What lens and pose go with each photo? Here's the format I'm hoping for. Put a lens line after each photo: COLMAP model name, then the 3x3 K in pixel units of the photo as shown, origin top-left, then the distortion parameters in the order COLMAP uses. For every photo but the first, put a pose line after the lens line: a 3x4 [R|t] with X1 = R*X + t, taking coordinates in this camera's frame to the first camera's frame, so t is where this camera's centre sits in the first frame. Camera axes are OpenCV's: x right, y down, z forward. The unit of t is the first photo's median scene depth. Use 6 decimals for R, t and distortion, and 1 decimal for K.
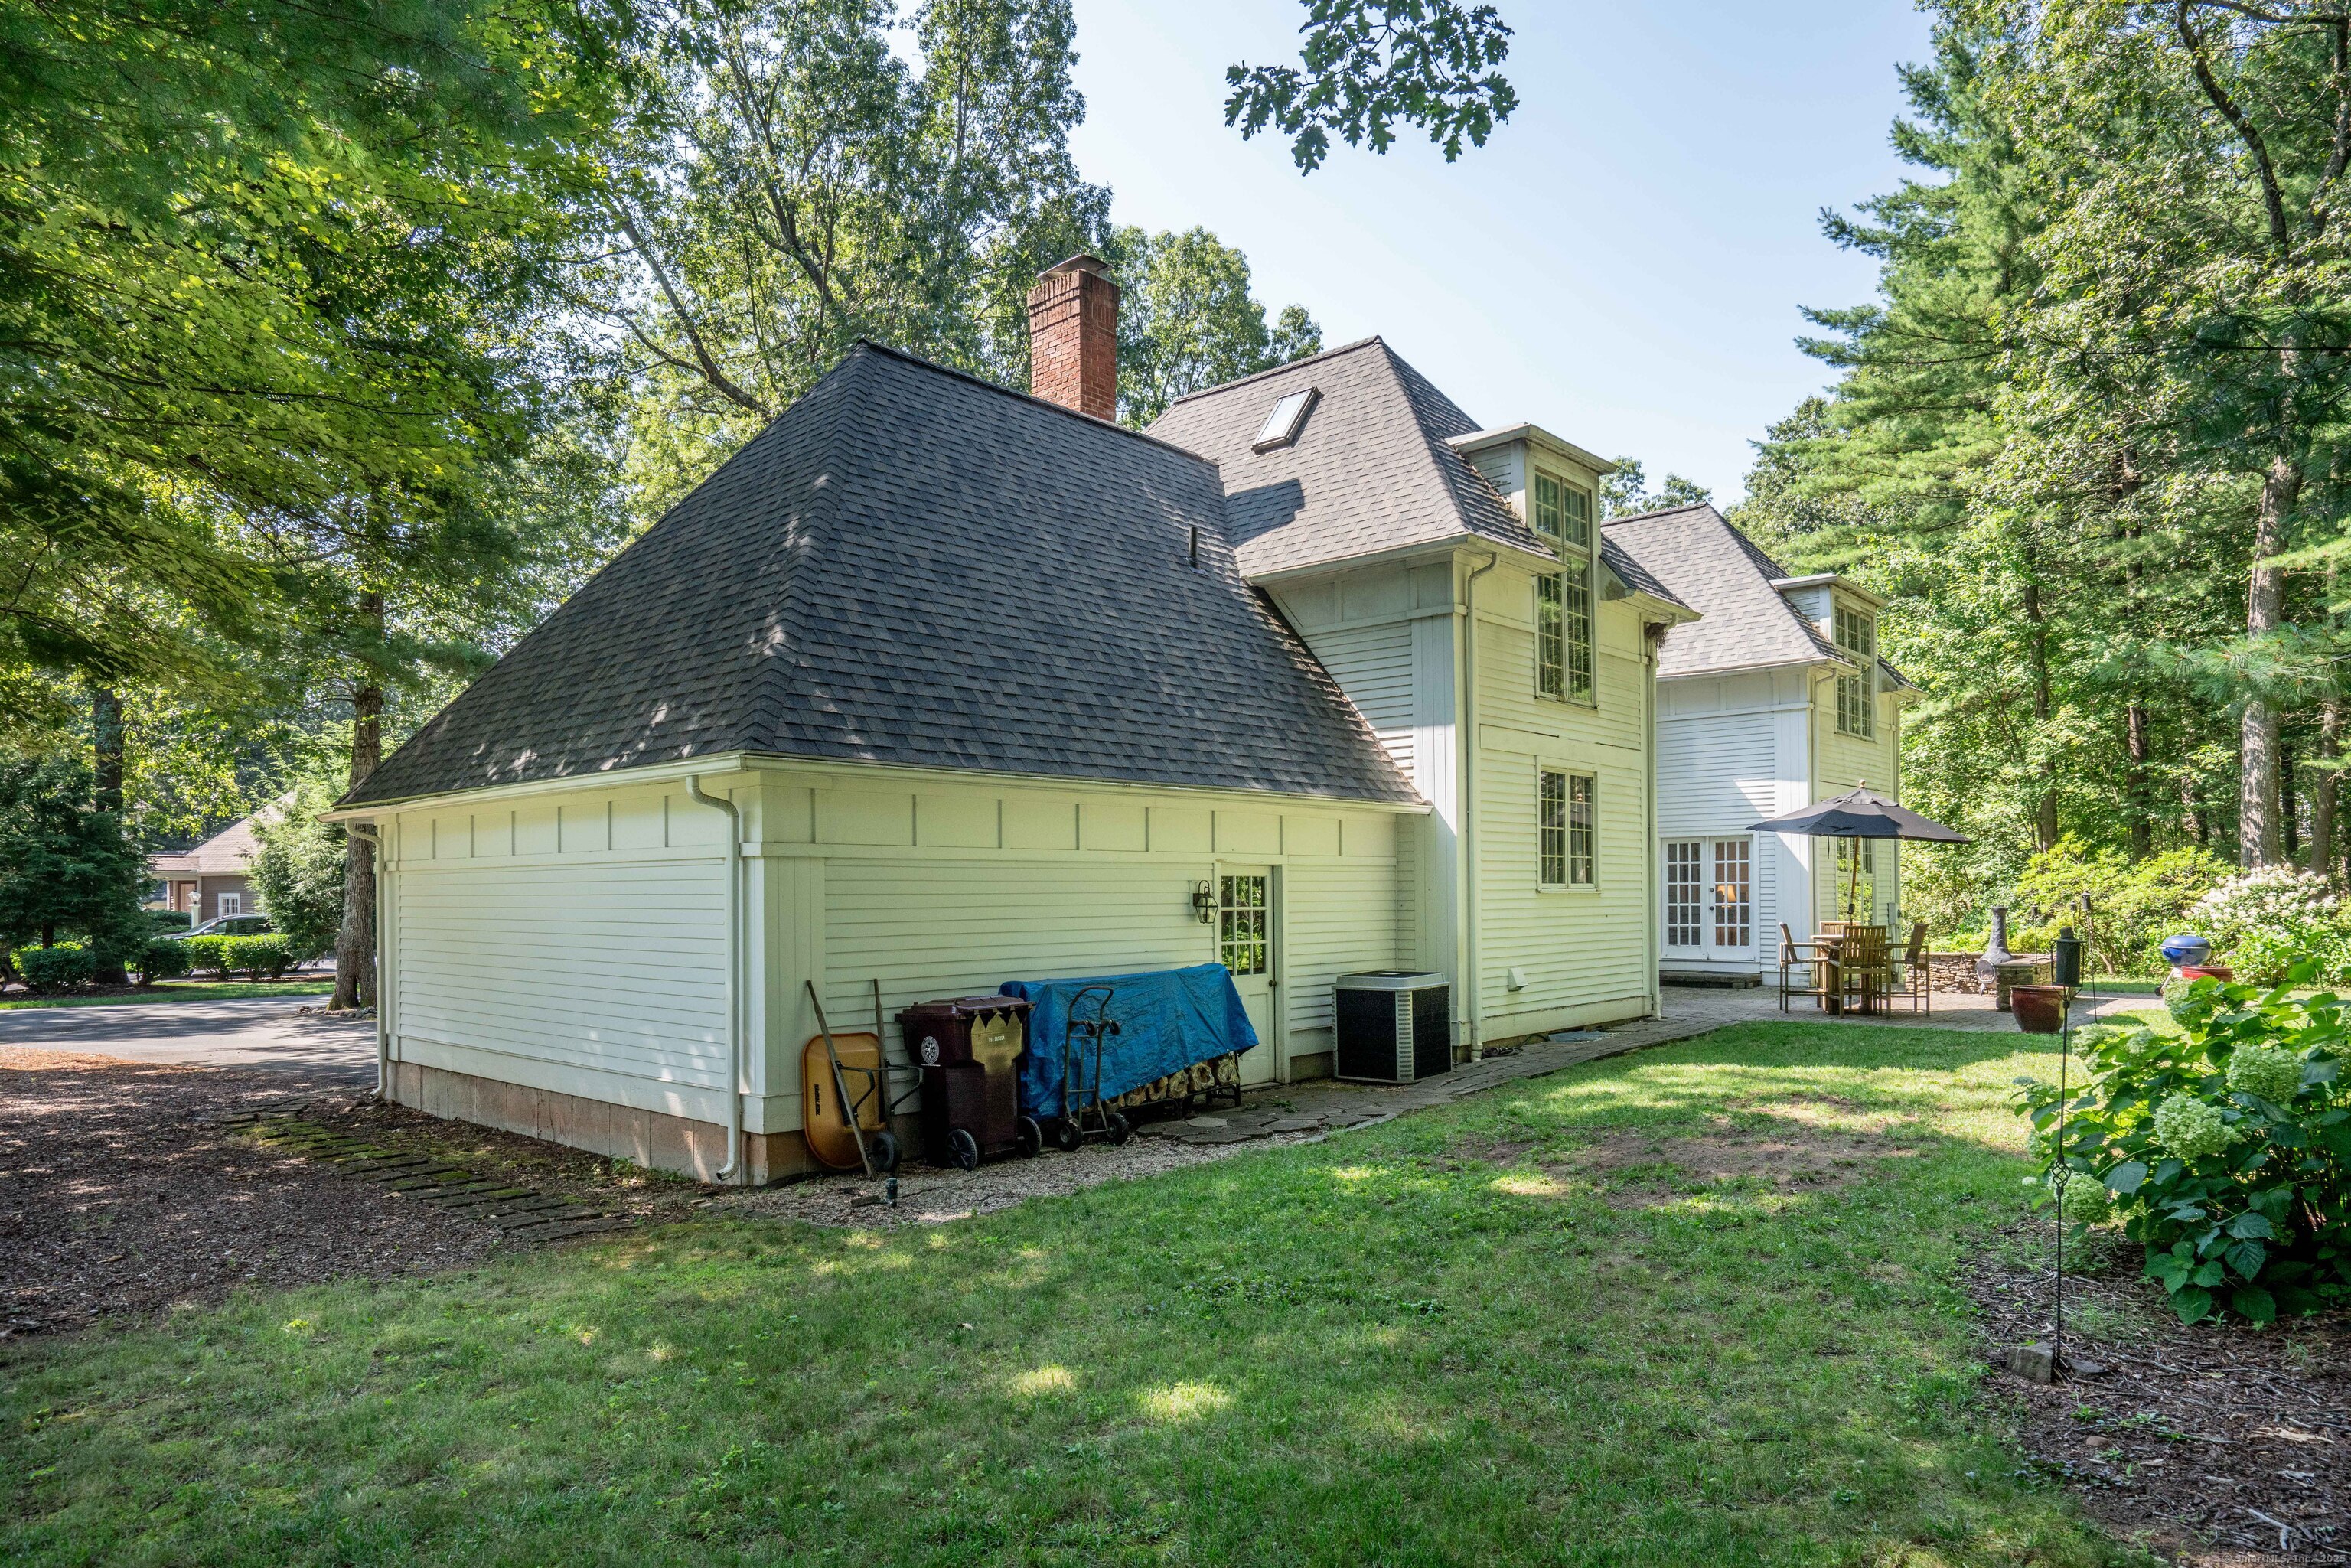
lens RADIAL K [[1396.5, 0, 1171.2], [0, 1396.5, 883.7], [0, 0, 1]] dist [-0.020197, -0.001121]
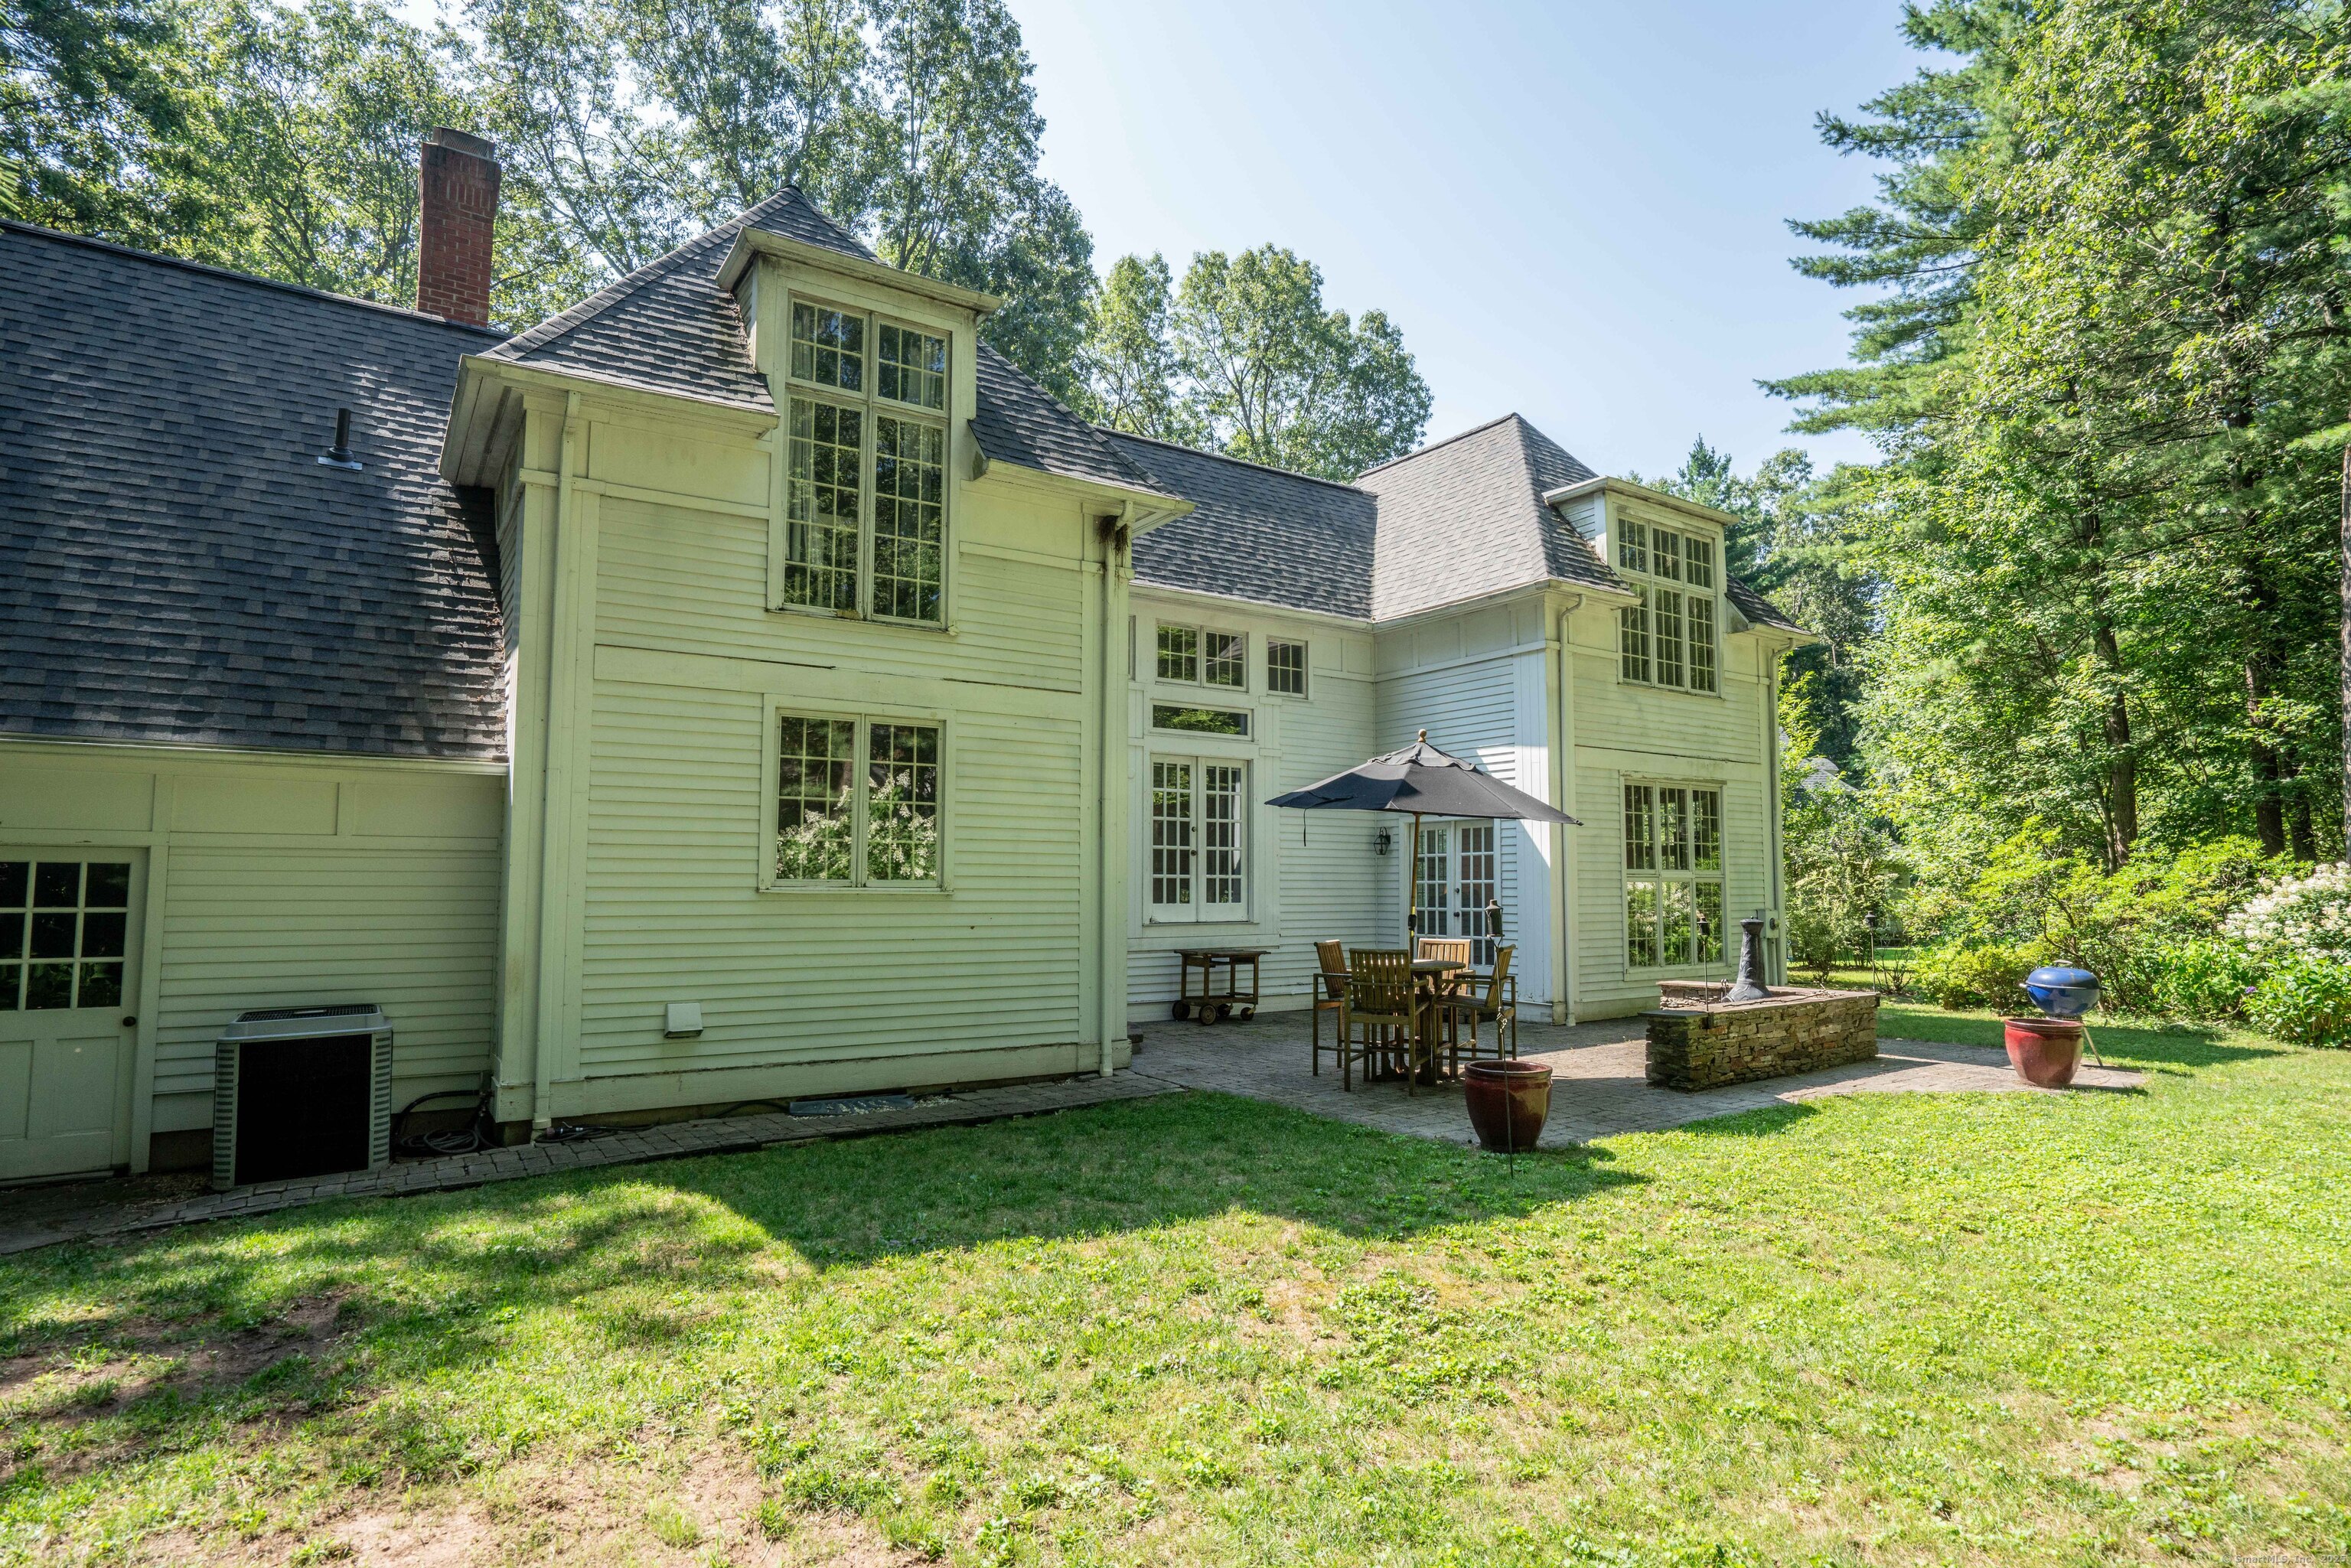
lens RADIAL K [[1267.7, 0, 1175.5], [0, 1267.7, 784.0], [0, 0, 1]] dist [-0.026421, 0.001209]
pose [[0.976287, -0.012795, -0.216102, 0.362694], [-0.004774, 0.996736, -0.080584, 0.001604], [0.216428, 0.079705, 0.973040, 0.266419]]
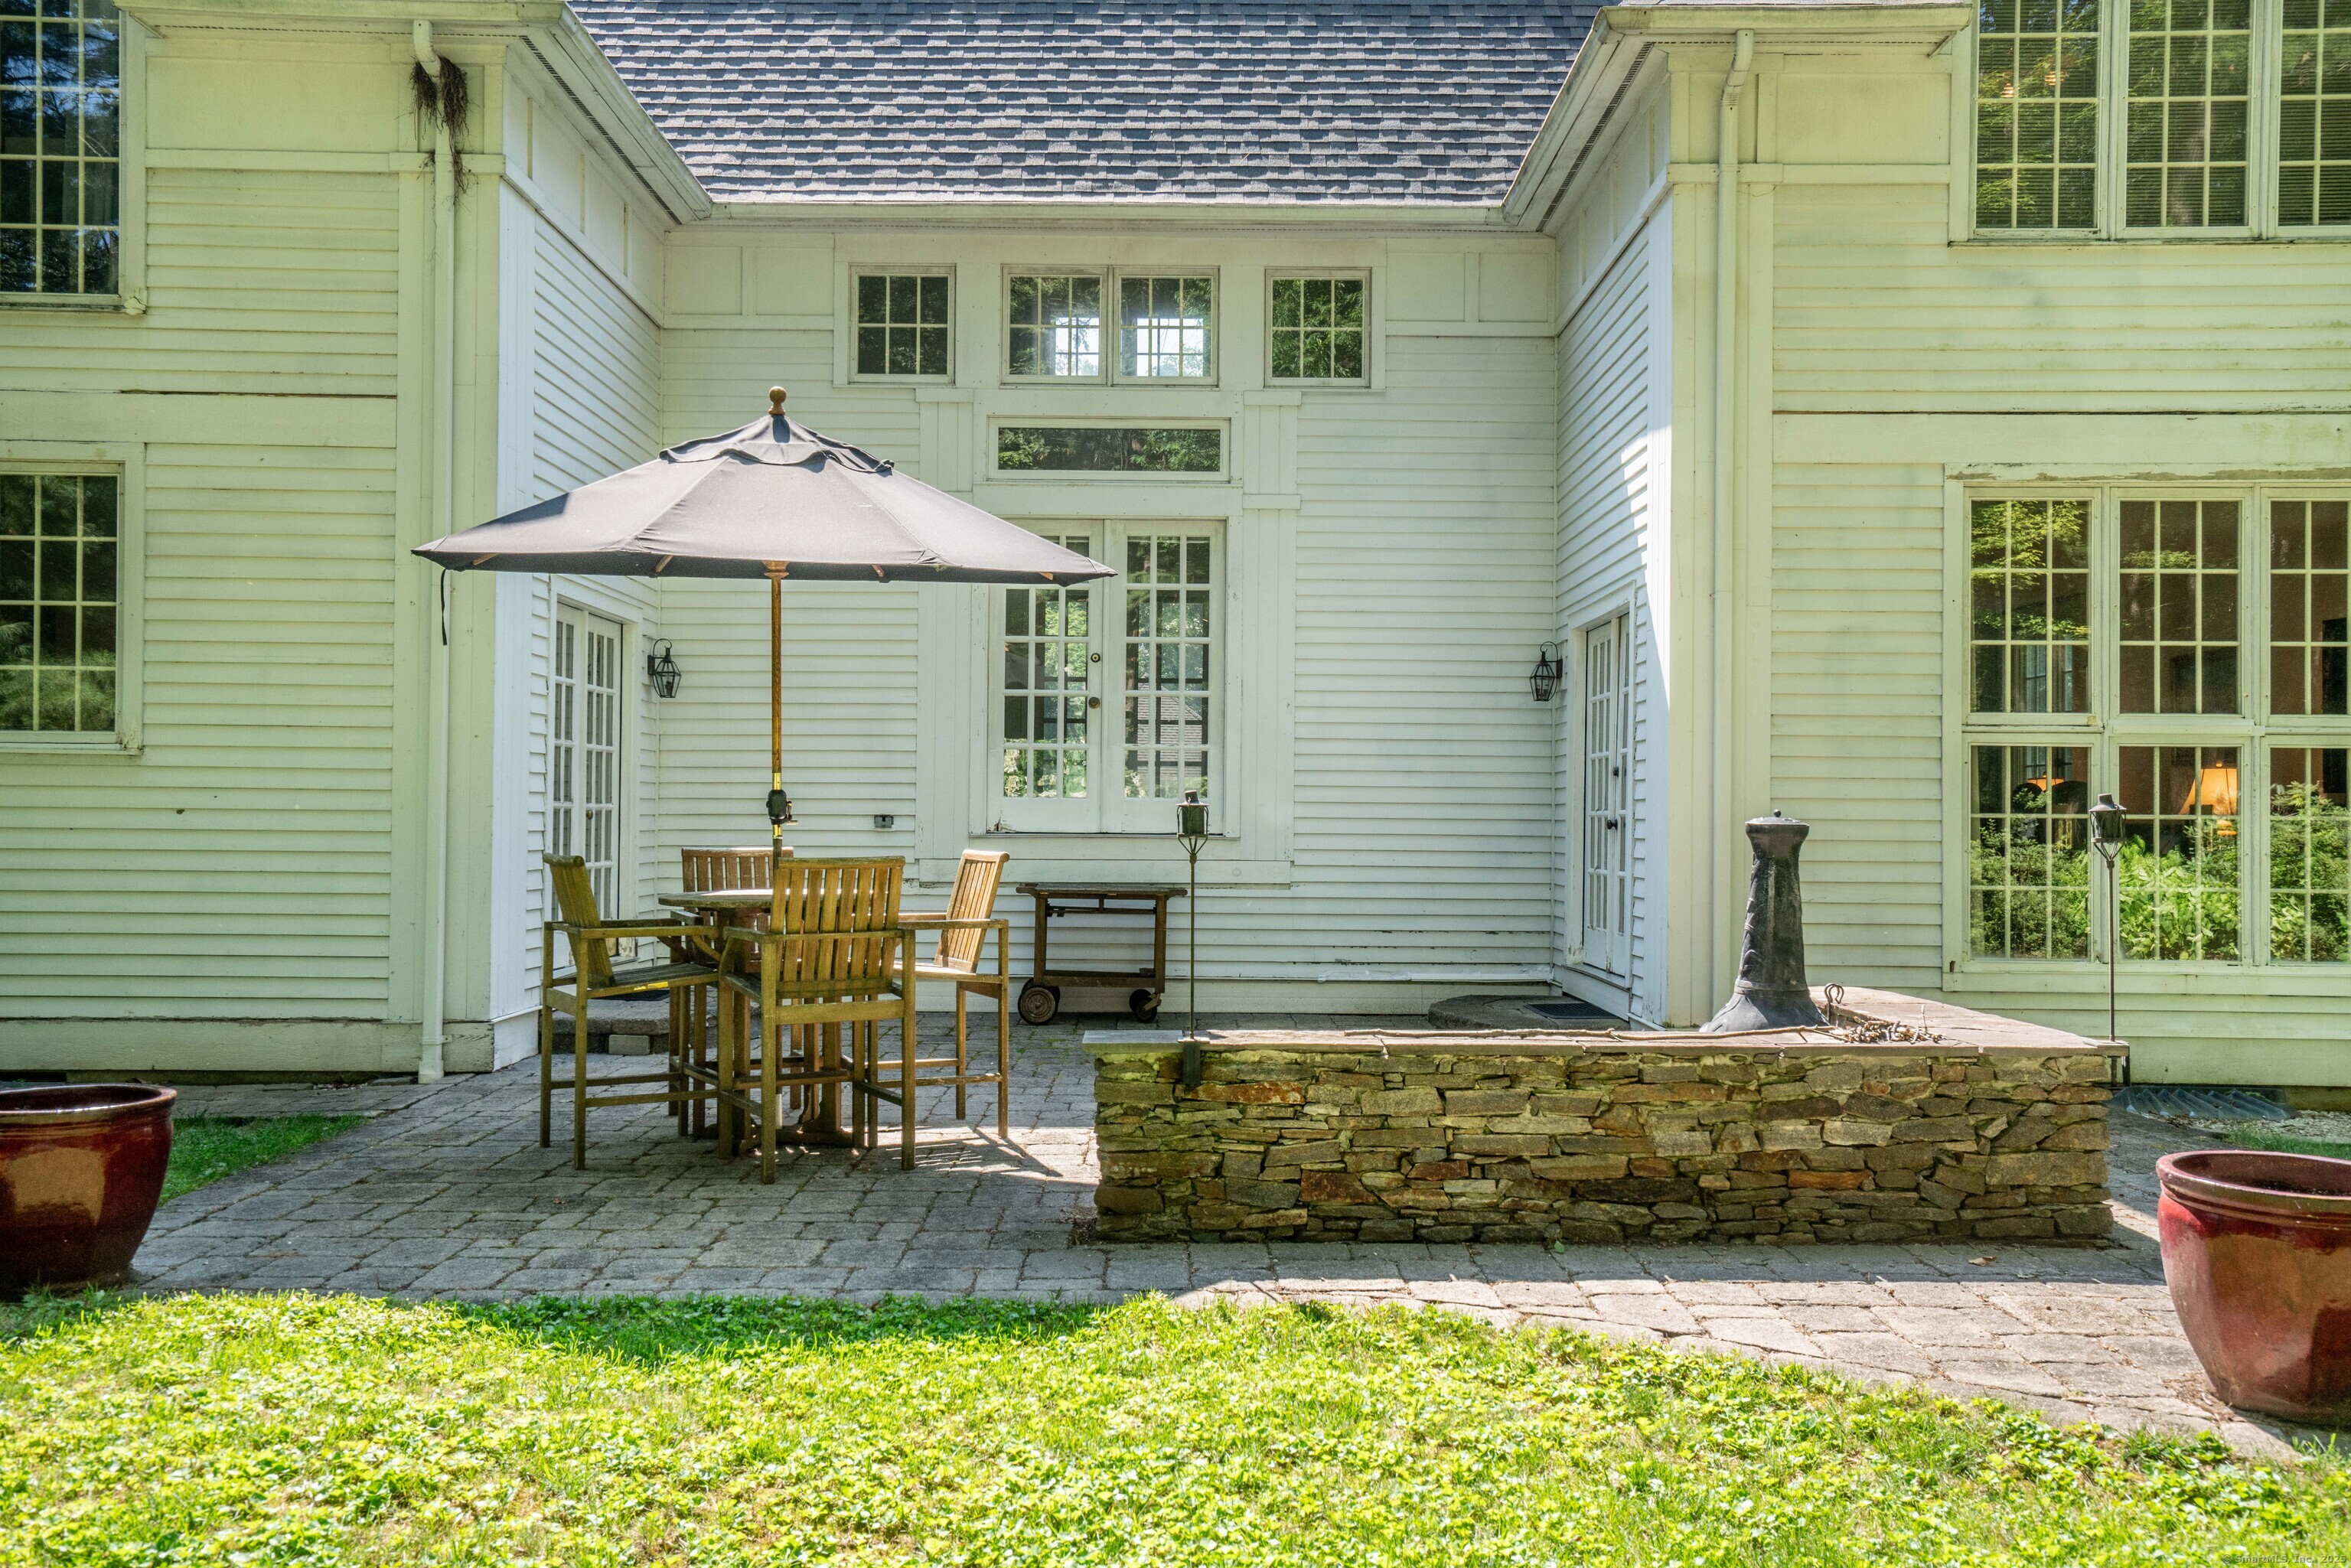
lens RADIAL K [[1893.9, 0, 1173.0], [0, 1893.9, 820.6], [0, 0, 1]] dist [0.002028, 0.001310]
pose [[0.683364, 0.008126, -0.730033, 0.608095], [-0.011963, 0.999928, -0.000069, 0.015291], [0.729980, 0.008780, 0.683412, 0.552699]]
